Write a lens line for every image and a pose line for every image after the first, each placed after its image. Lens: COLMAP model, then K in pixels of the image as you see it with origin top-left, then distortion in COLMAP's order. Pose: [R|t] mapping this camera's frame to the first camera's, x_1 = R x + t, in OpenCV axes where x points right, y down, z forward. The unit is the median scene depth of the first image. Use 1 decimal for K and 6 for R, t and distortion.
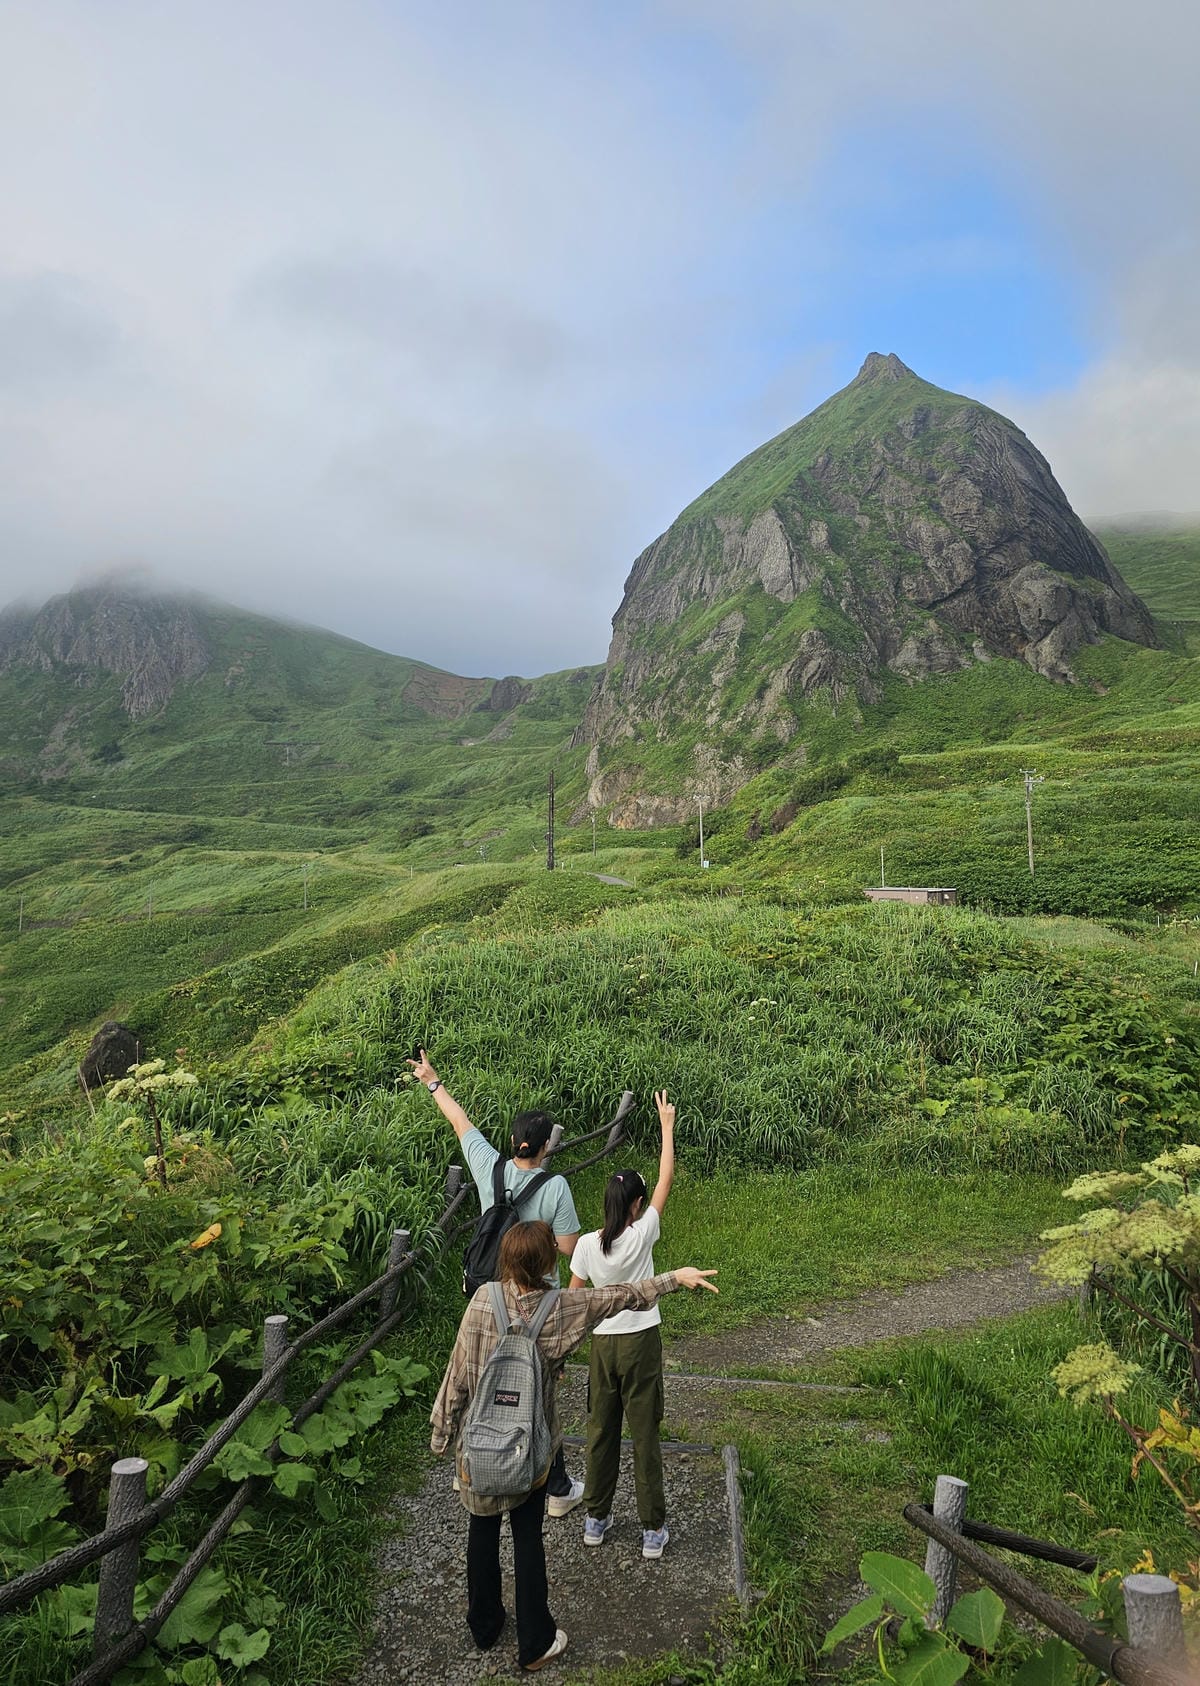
lens RADIAL K [[1137.4, 0, 600.0], [0, 1137.4, 843.0], [0, 0, 1]] dist [0.026486, -0.000768]
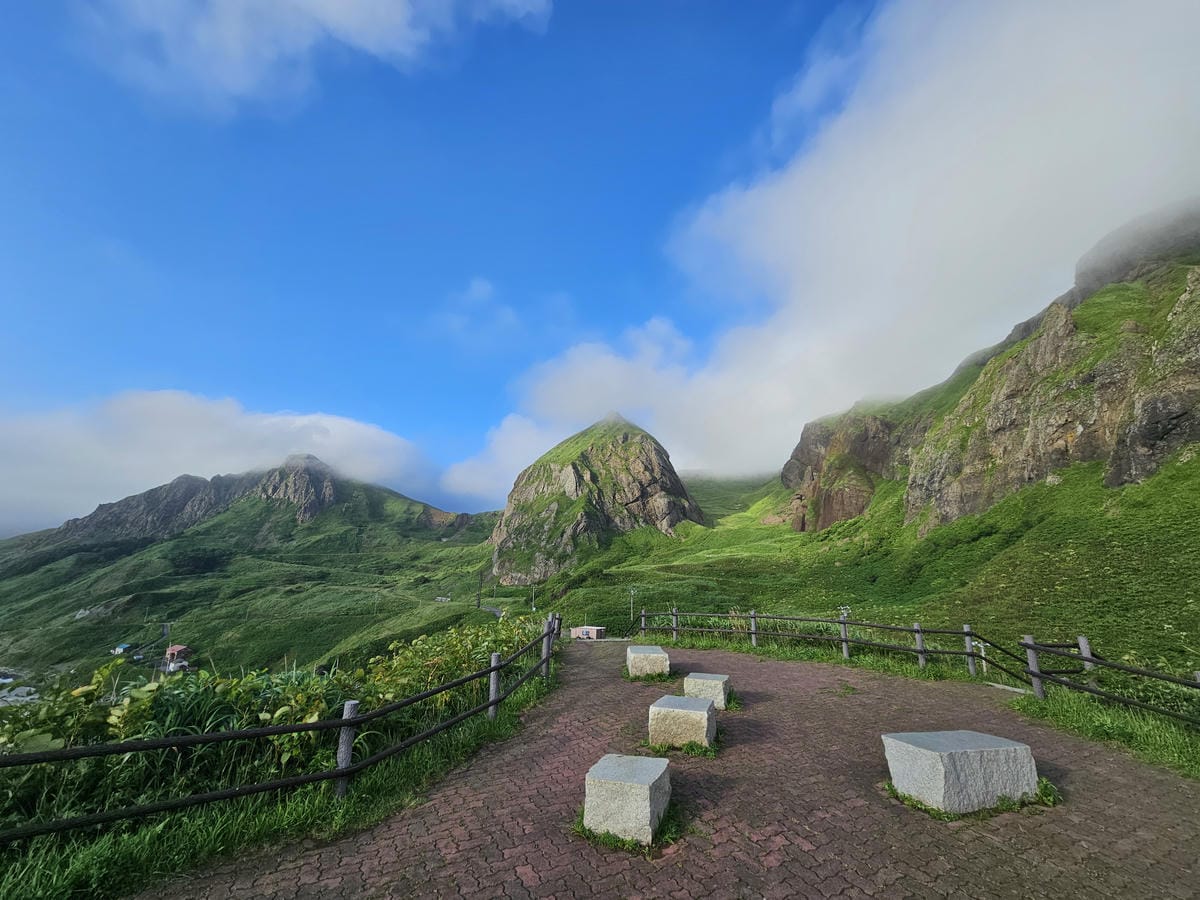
lens RADIAL K [[513.1, 0, 606.7], [0, 513.1, 454.1], [0, 0, 1]] dist [-0.020257, 0.000882]
pose [[0.976024, 0.090949, 0.197751, -0.011220], [-0.044471, 0.972678, -0.227860, -0.042233], [-0.213071, 0.213603, 0.953402, -0.202511]]
